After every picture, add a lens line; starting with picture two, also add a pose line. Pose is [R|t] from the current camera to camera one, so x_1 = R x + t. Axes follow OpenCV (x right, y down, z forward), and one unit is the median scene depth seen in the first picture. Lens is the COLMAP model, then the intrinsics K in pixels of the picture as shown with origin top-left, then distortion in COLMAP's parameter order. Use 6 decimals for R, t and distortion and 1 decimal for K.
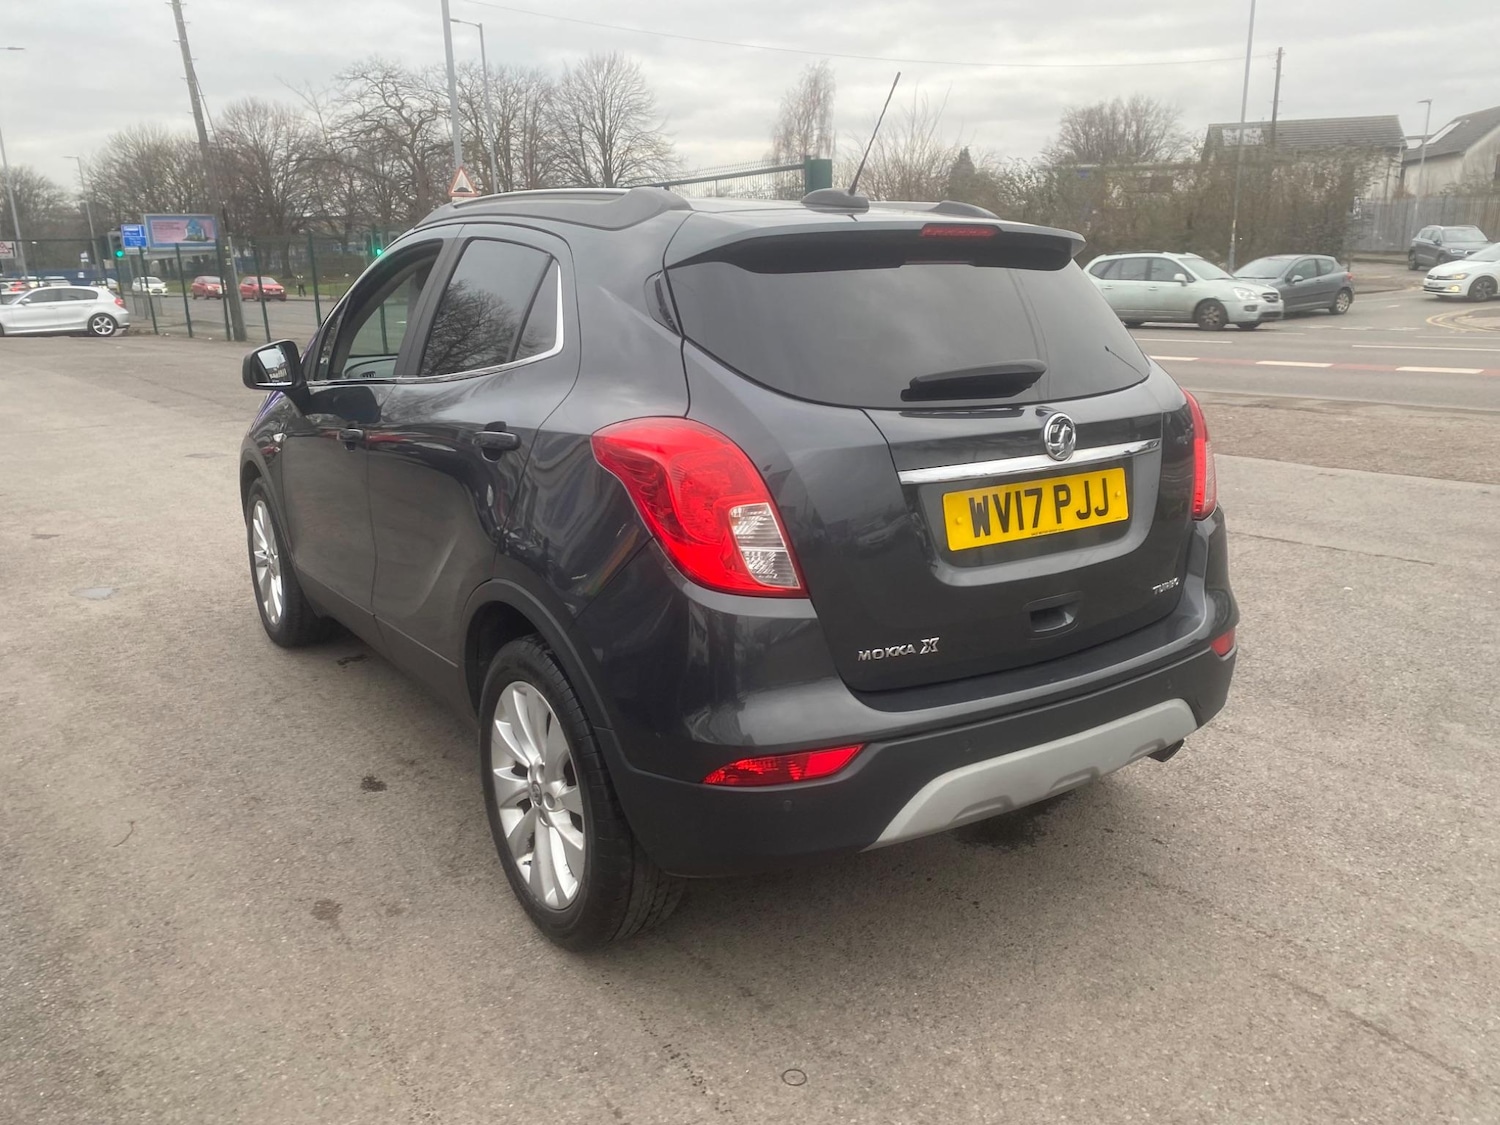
lens RADIAL K [[1117.0, 0, 762.4], [0, 1117.0, 563.8], [0, 0, 1]] dist [0.013654, -0.006494]
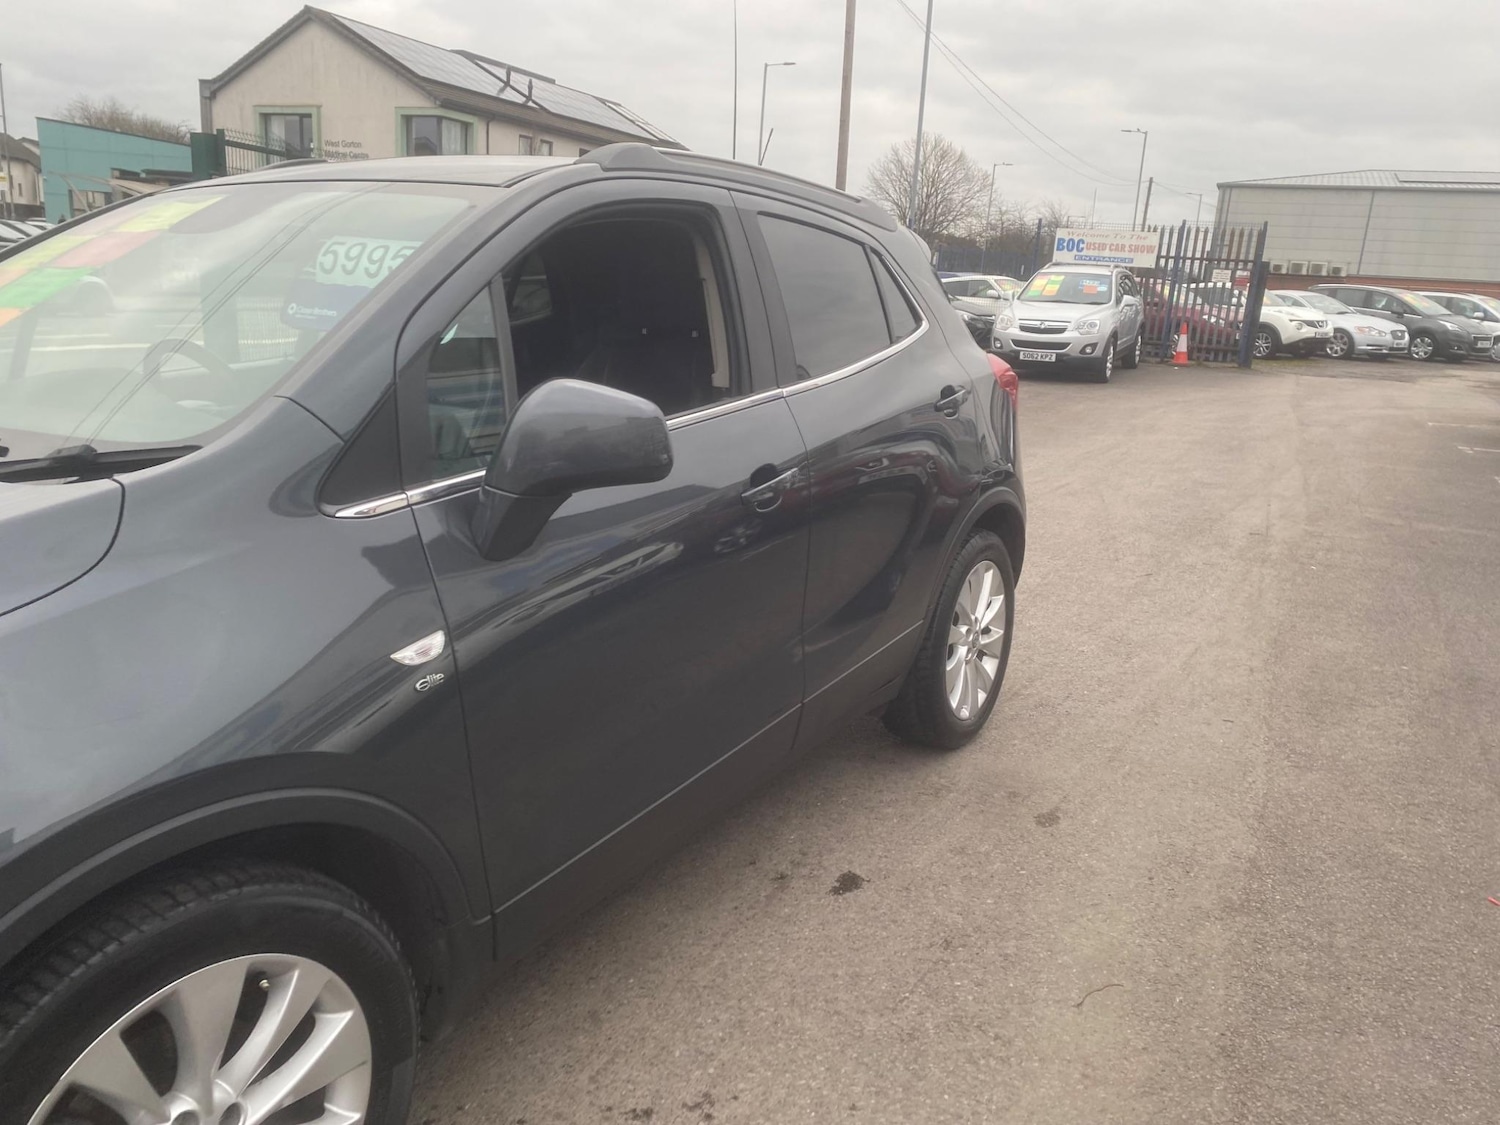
lens RADIAL K [[1138.6, 0, 753.3], [0, 1138.6, 563.3], [0, 0, 1]] dist [0.015314, -0.009334]
pose [[-0.391062, -0.221278, 0.893368, -1.076673], [0.201782, 0.926439, 0.317797, -0.316525], [-0.897973, 0.304544, -0.317645, 1.333825]]
